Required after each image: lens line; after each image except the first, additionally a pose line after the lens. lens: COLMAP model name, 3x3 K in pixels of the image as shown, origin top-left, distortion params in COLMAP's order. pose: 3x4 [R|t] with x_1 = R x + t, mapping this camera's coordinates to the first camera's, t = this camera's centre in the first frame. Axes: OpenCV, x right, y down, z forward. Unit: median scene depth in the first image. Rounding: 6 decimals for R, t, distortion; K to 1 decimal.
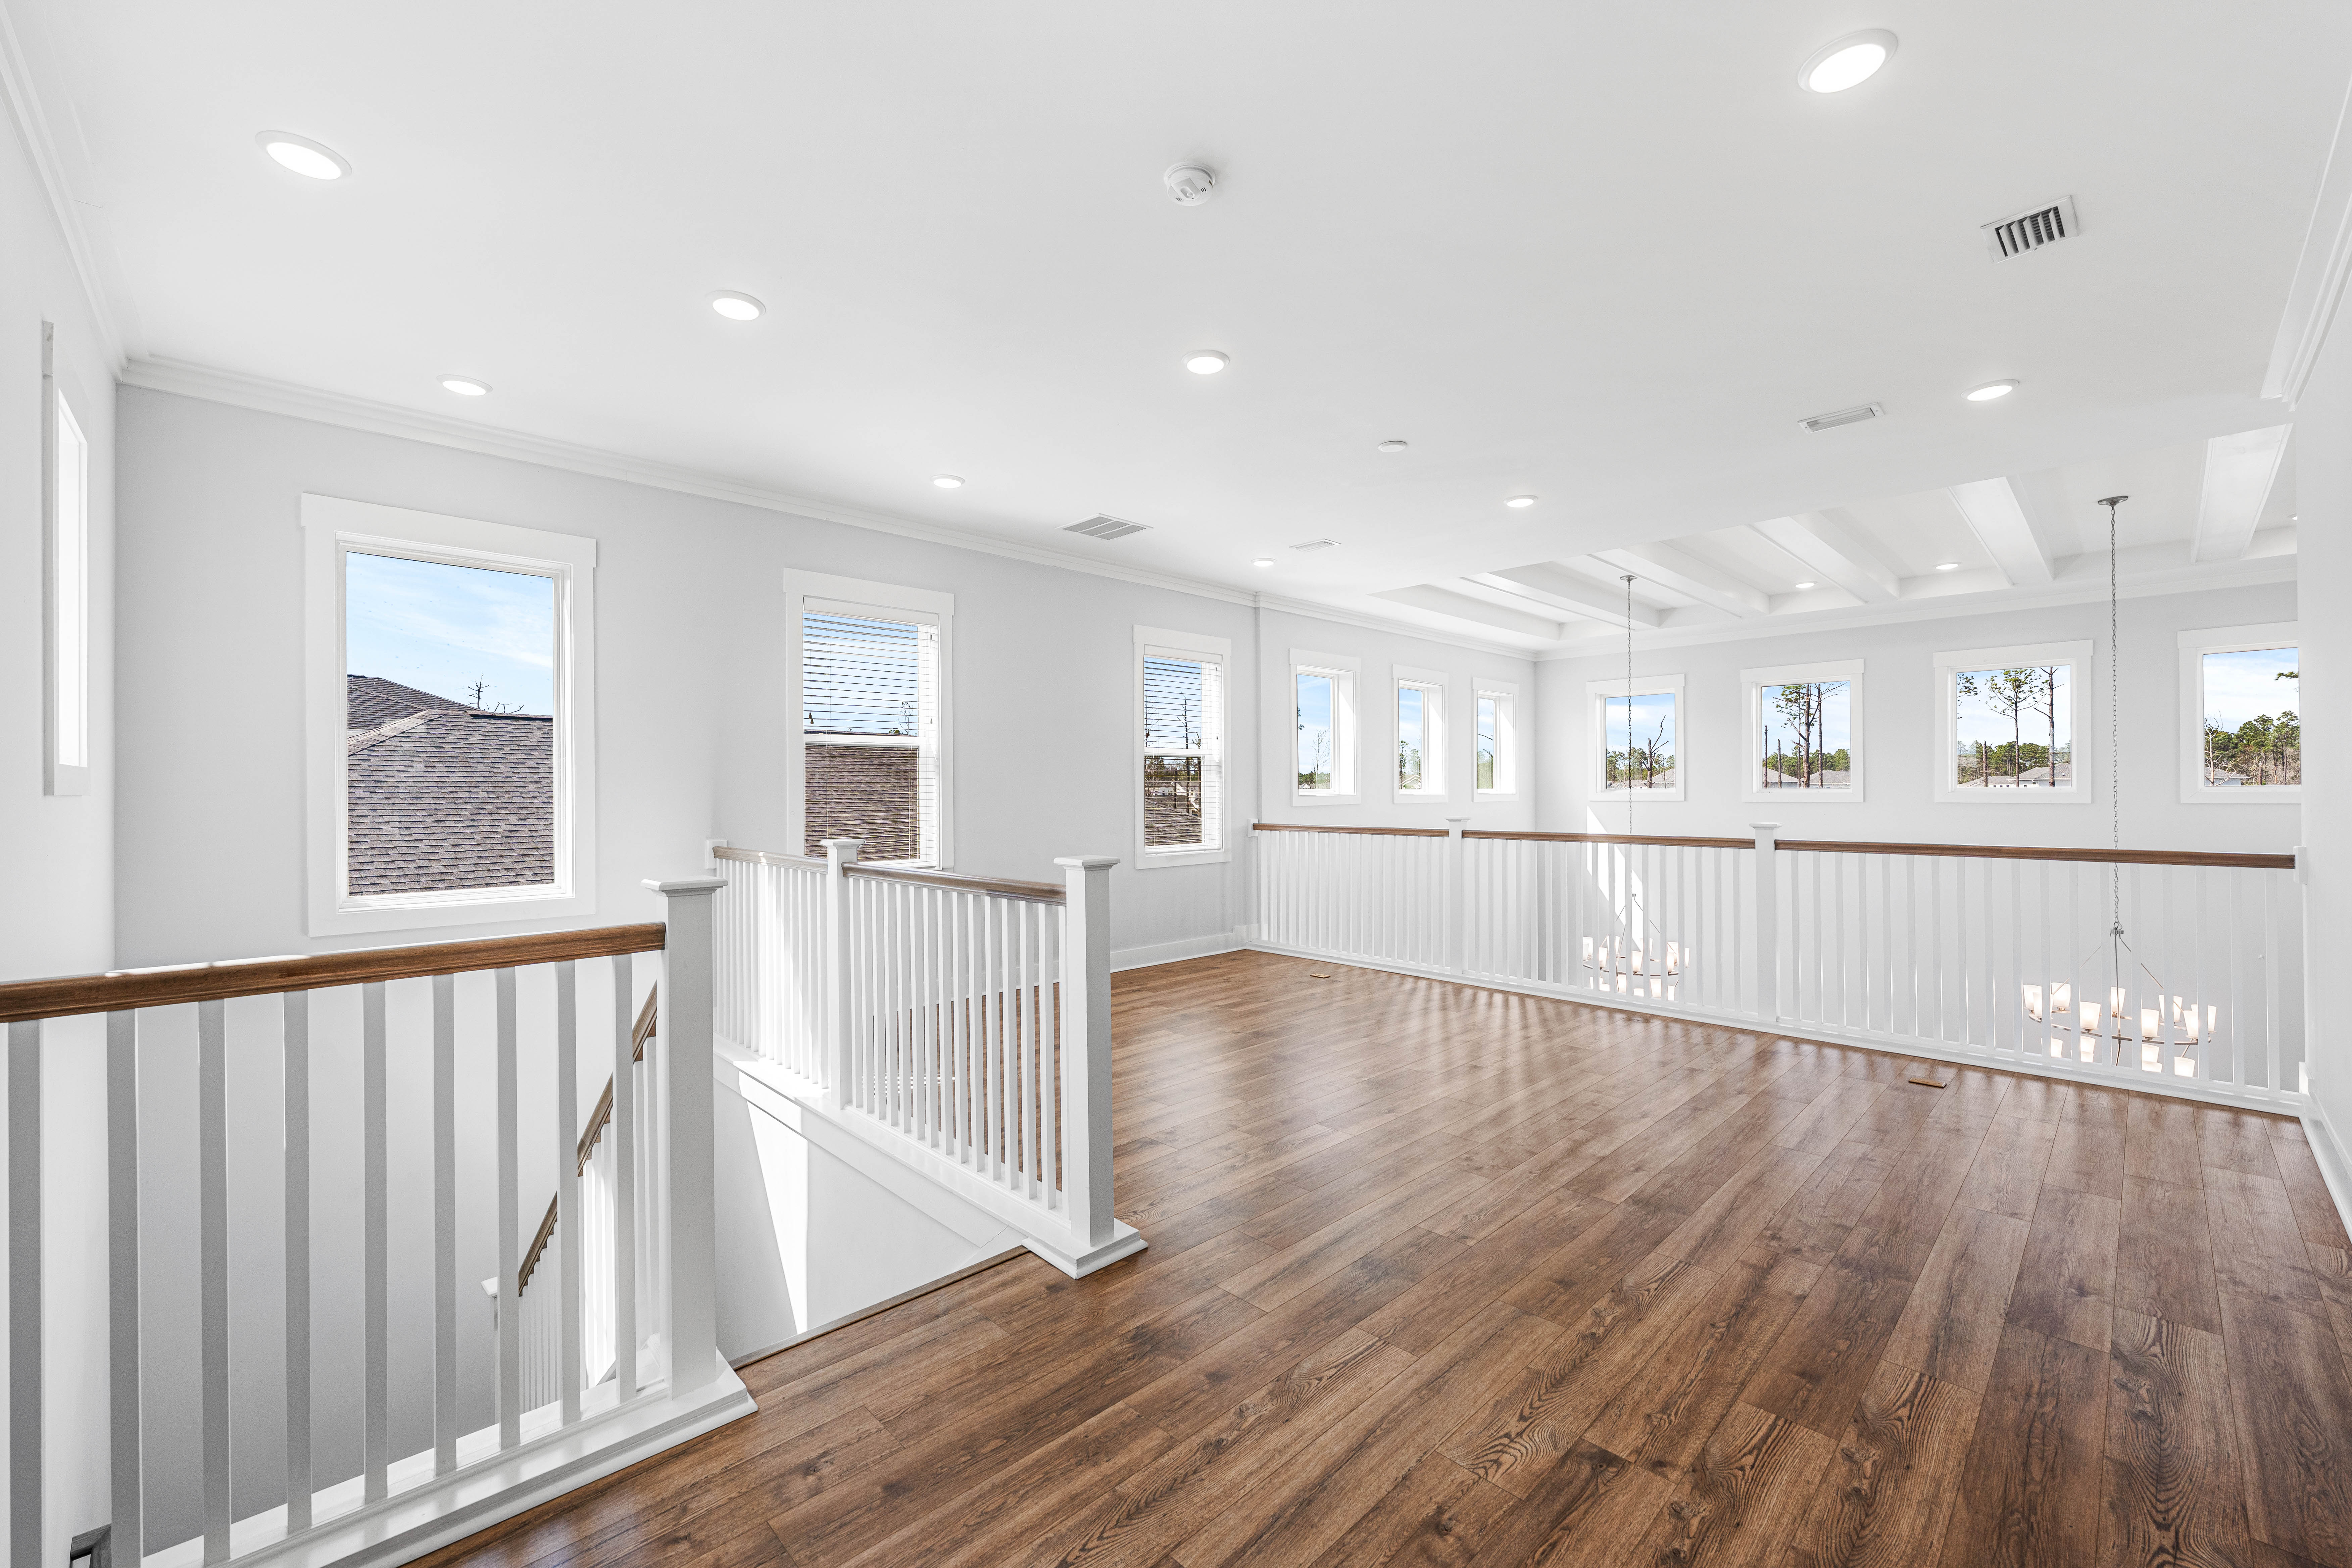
lens RADIAL K [[927.9, 0, 1170.0], [0, 927.9, 795.5], [0, 0, 1]] dist [0.000902, -0.000087]
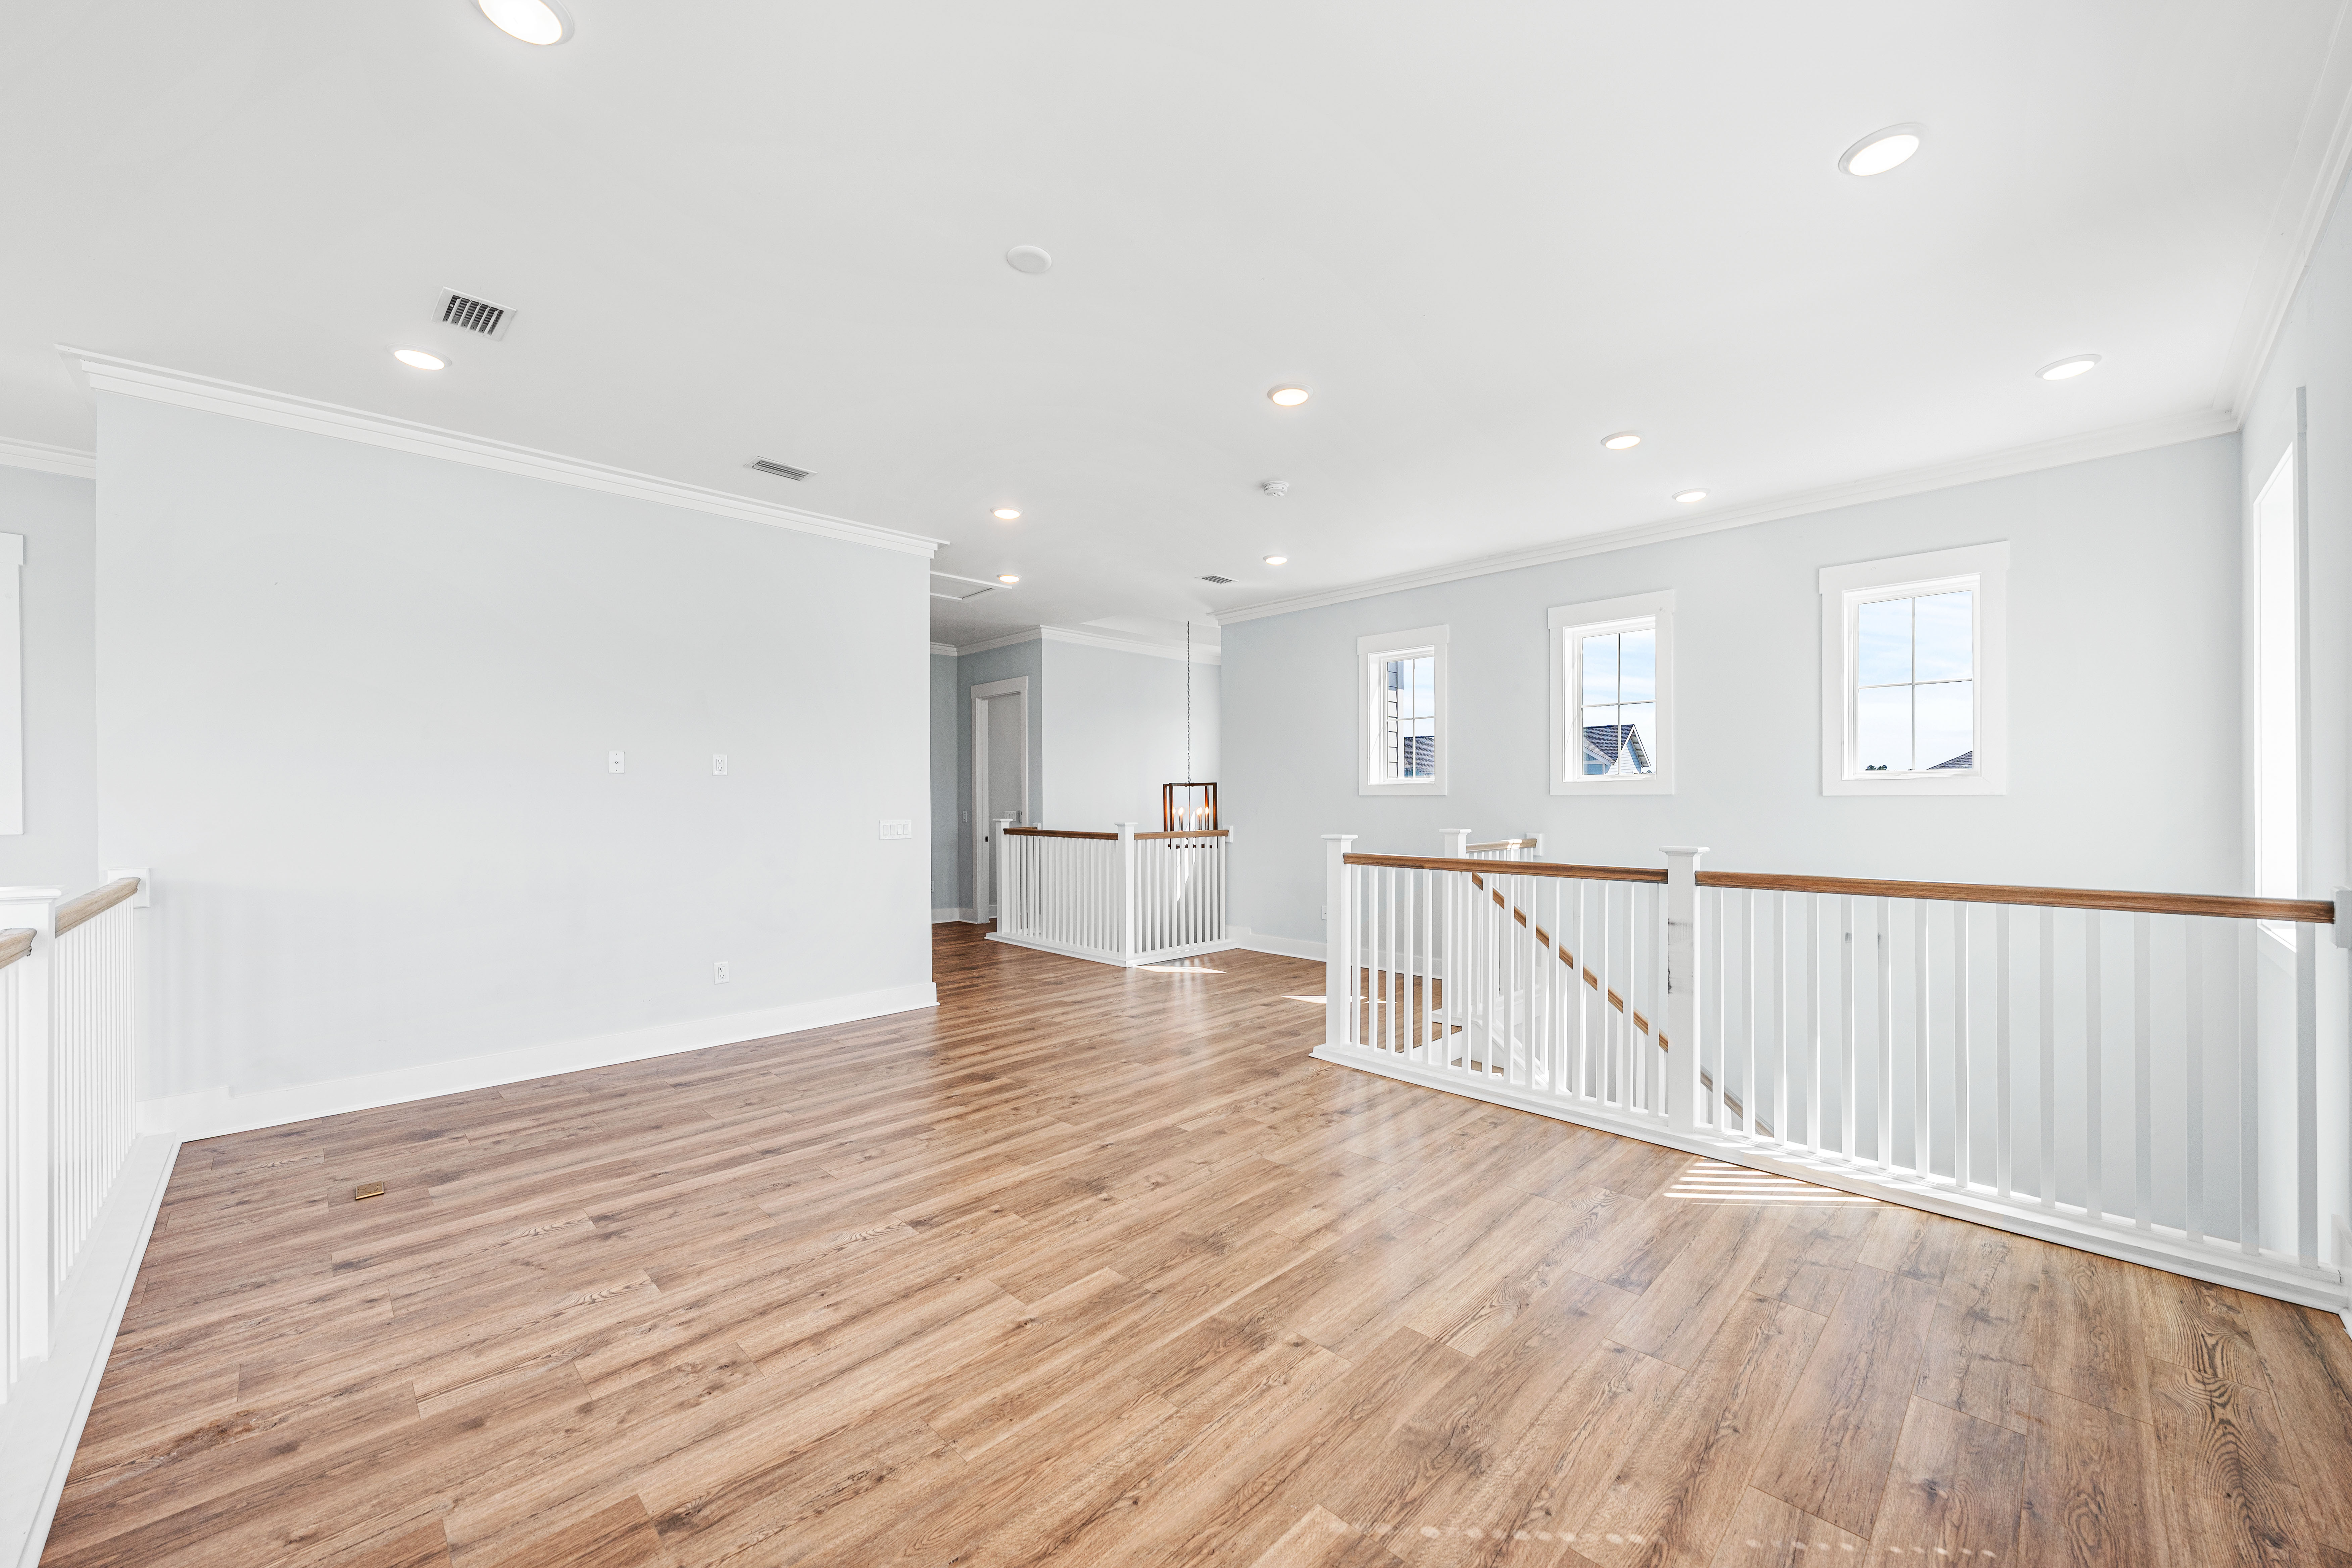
lens RADIAL K [[927.9, 0, 1187.3], [0, 927.9, 780.0], [0, 0, 1]] dist [0.000902, -0.000087]
pose [[-0.999204, 0.009386, -0.038771, 0.232705], [0.009944, 0.999849, -0.014231, -0.011300], [0.038631, -0.014605, -0.999147, 2.367831]]
